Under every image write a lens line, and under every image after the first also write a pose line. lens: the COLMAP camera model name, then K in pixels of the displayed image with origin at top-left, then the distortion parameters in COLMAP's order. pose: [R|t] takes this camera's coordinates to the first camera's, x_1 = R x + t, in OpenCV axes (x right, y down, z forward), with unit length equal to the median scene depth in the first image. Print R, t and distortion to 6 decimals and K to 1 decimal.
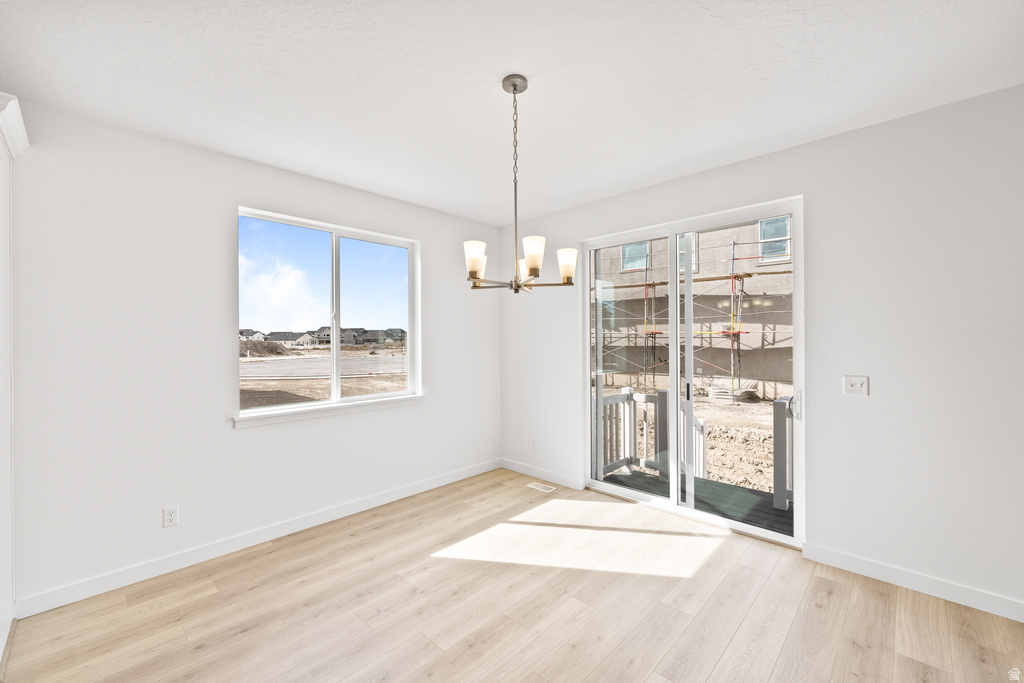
lens RADIAL K [[416.4, 0, 507.0], [0, 416.4, 339.9], [0, 0, 1]] dist [0.001126, -0.000950]
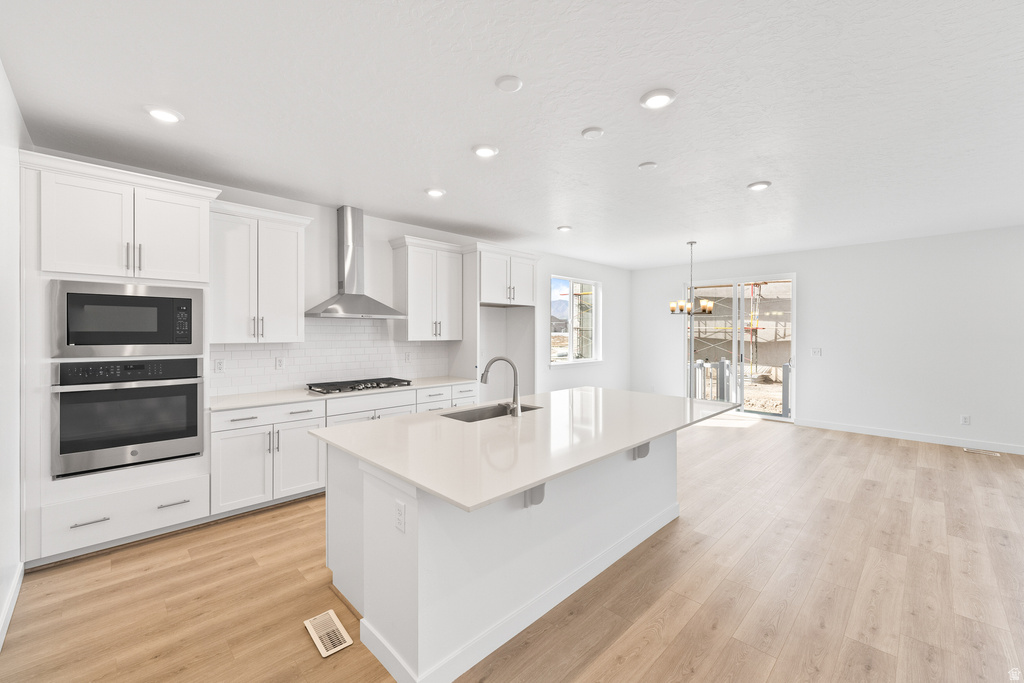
lens RADIAL K [[416.4, 0, 517.0], [0, 416.4, 337.2], [0, 0, 1]] dist [0.001126, -0.000950]
pose [[0.999966, 0.007510, -0.003376, -0.162069], [-0.007476, 0.999921, 0.010101, 0.001878], [0.003452, -0.010075, 0.999943, -0.259027]]
